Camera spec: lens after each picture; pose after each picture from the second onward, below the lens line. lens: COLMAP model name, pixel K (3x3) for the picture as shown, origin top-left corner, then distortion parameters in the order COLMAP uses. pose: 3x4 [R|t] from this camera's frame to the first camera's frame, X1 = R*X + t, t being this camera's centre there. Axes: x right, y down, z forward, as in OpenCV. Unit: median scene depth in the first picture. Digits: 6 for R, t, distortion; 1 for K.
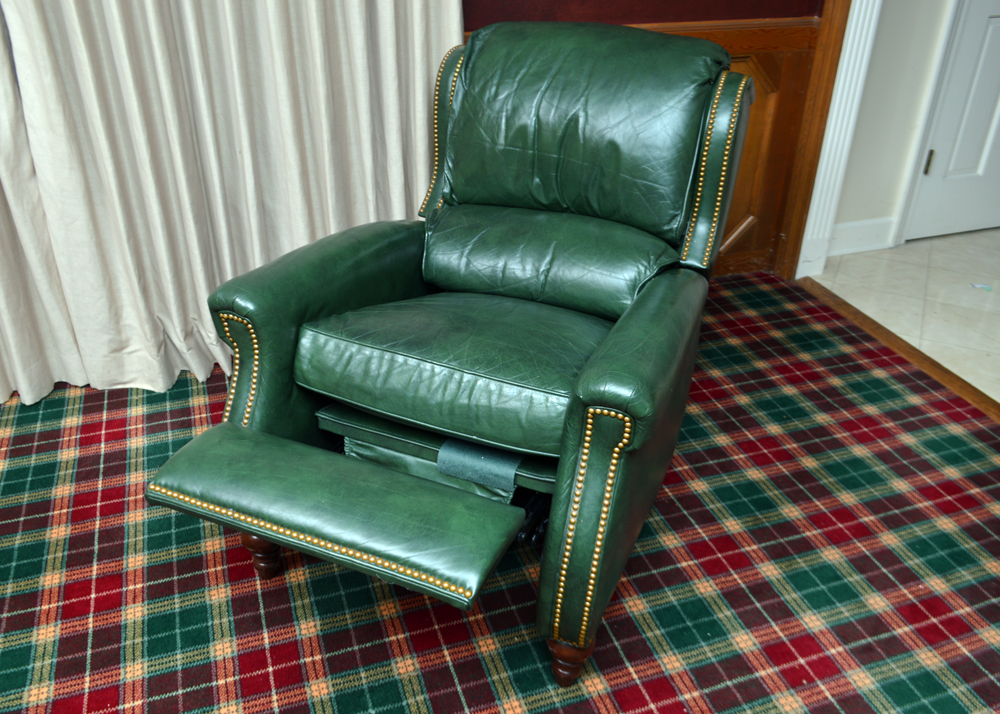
lens RADIAL K [[868.6, 0, 501.2], [0, 868.6, 362.1], [0, 0, 1]] dist [-0.010537, 0.017027]
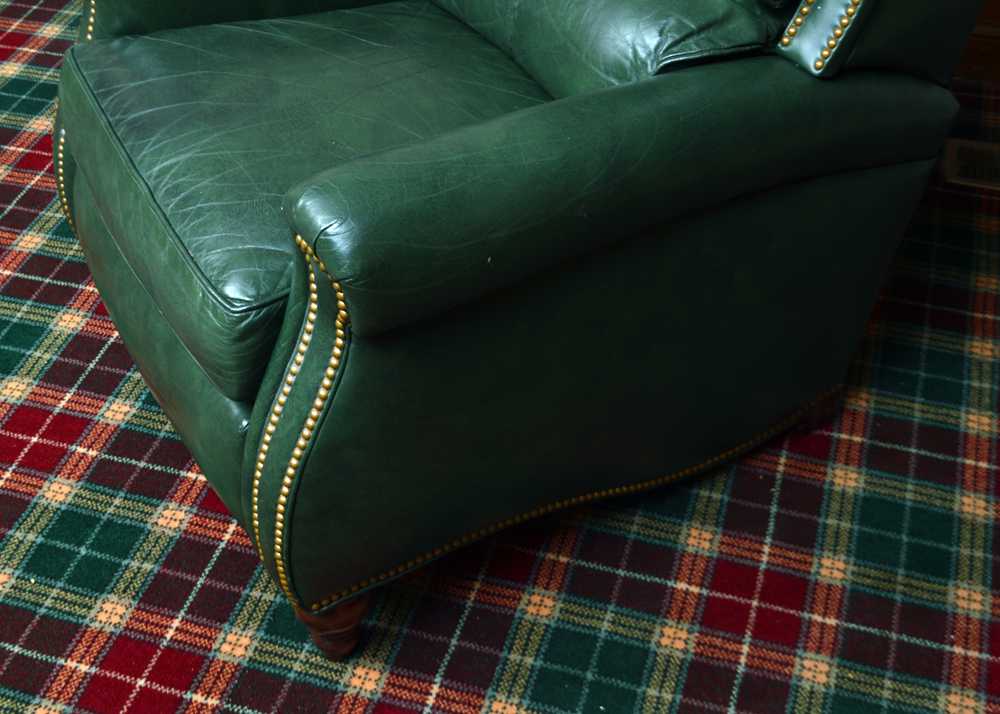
lens RADIAL K [[1321.2, 0, 501.6], [0, 1321.2, 357.2], [0, 0, 1]] dist [-0.016573, 0.000000]
pose [[0.805979, 0.380212, -0.453691, 0.455191], [-0.273811, 0.918983, 0.283722, -0.110261], [0.524809, -0.104448, 0.844788, 0.252817]]
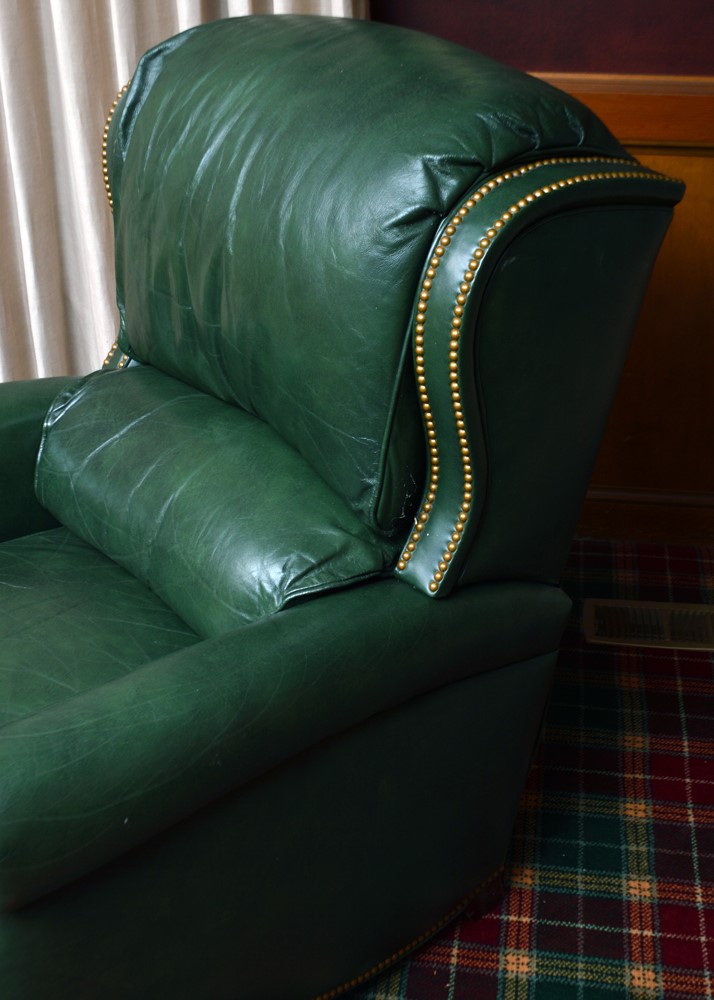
lens RADIAL K [[1321.2, 0, 358.6], [0, 1321.2, 498.3], [0, 0, 1]] dist [-0.016573, 0.000000]
pose [[0.884935, 0.214786, -0.413228, 0.476433], [-0.212492, 0.975771, 0.052128, -0.180751], [0.414412, 0.041678, 0.909135, 0.246637]]
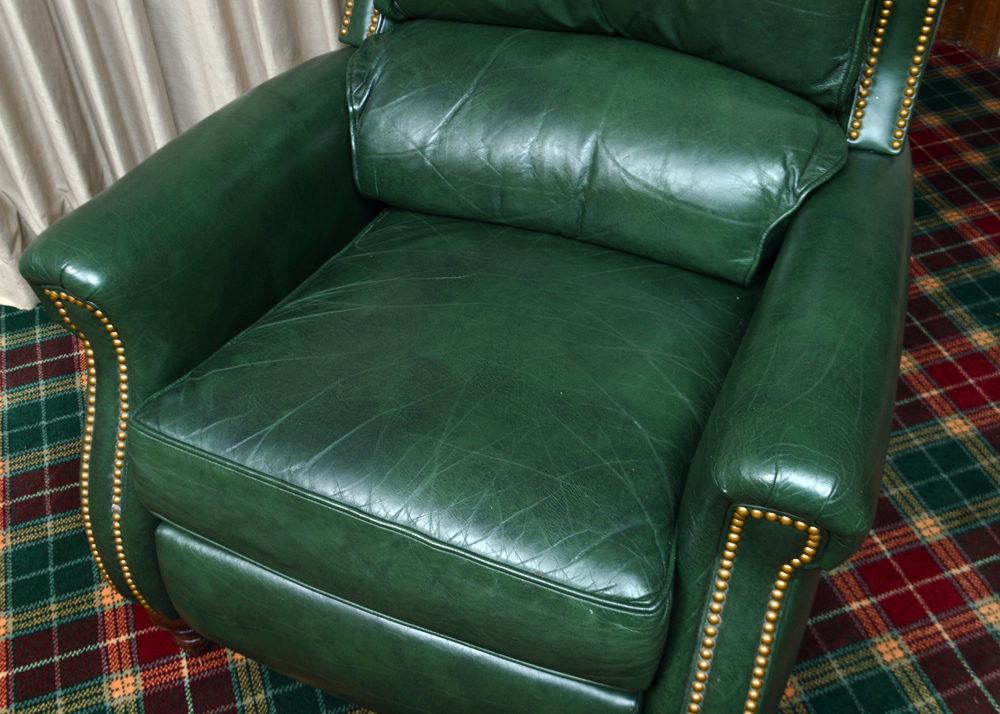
lens RADIAL K [[1072.6, 0, 501.2], [0, 1072.6, 357.7], [0, 0, 1]] dist [-0.017237, 0.000000]
pose [[0.998692, -0.034364, -0.037848, -0.009428], [0.042419, 0.970248, 0.238369, -0.139958], [0.028530, -0.239663, 0.970437, 0.292295]]
